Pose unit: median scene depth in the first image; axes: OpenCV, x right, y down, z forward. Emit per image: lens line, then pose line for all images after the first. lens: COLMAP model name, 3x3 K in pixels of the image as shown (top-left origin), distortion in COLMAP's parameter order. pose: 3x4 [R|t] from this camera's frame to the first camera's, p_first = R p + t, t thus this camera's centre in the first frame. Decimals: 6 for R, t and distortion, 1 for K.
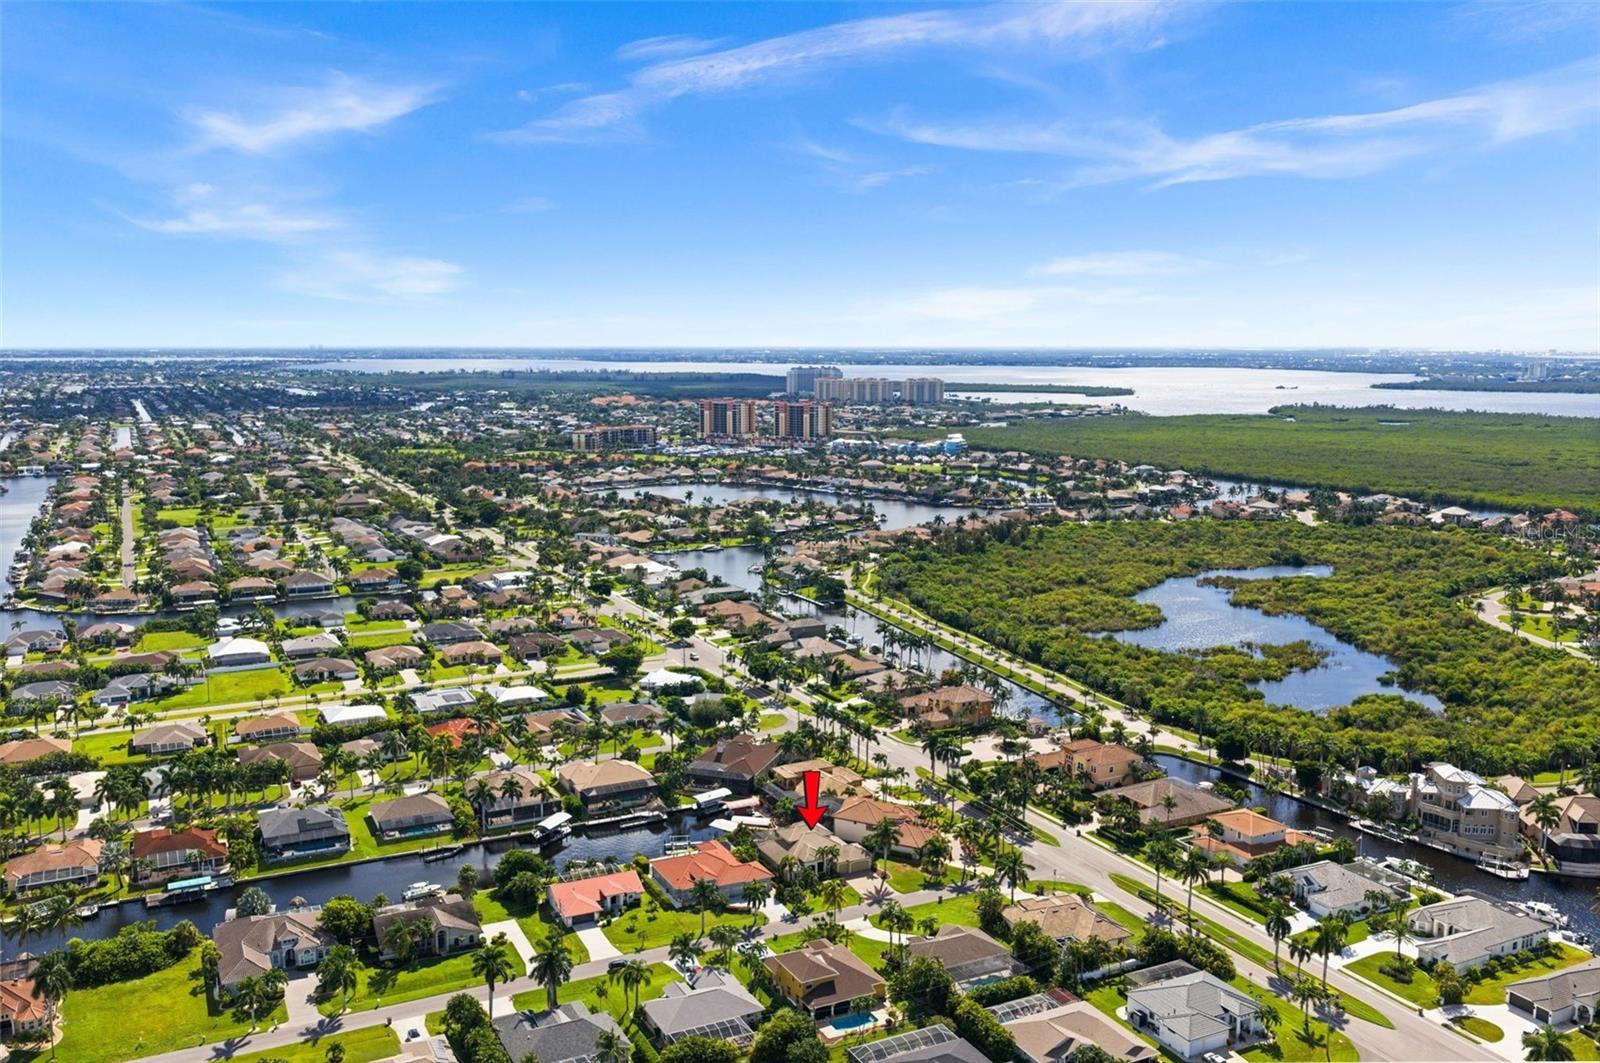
lens RADIAL K [[1329.4, 0, 800.0], [0, 1329.4, 531.5], [0, 0, 1]] dist [0.022072, -0.040630]
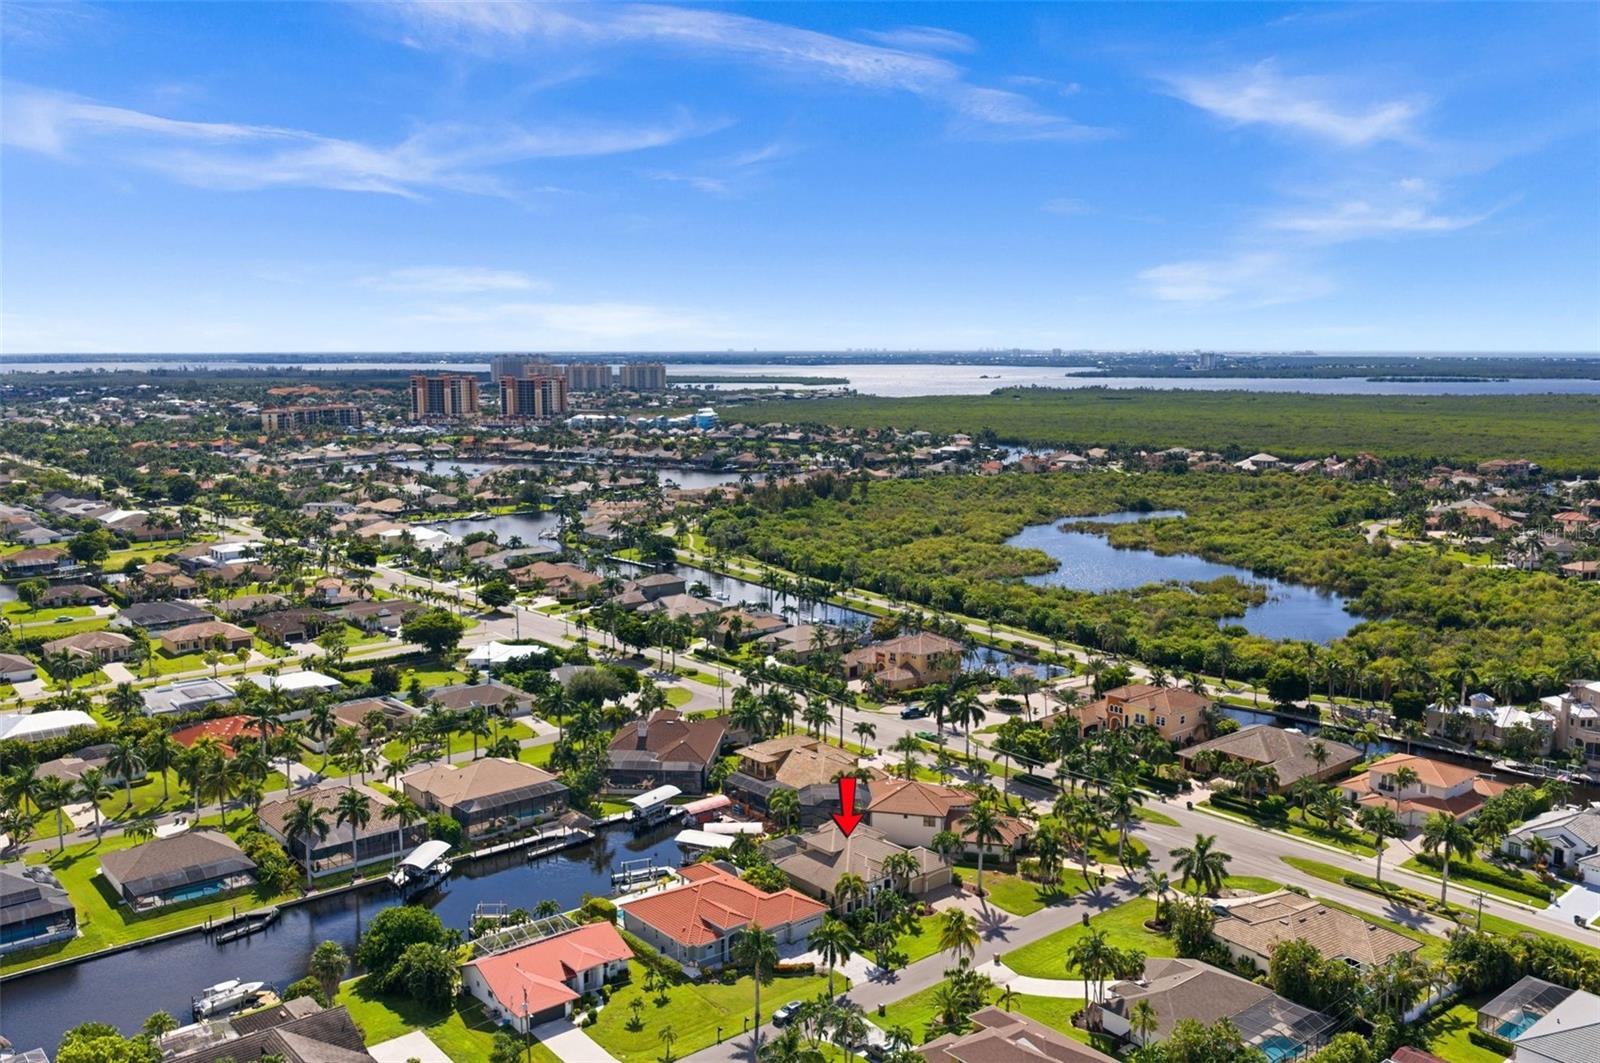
lens RADIAL K [[1329.4, 0, 800.0], [0, 1329.4, 531.5], [0, 0, 1]] dist [0.022072, -0.040630]
pose [[0.971496, -0.033210, 0.234718, -0.124127], [0.035143, 0.999374, -0.004058, 0.058398], [-0.234437, 0.012192, 0.972055, 0.274947]]
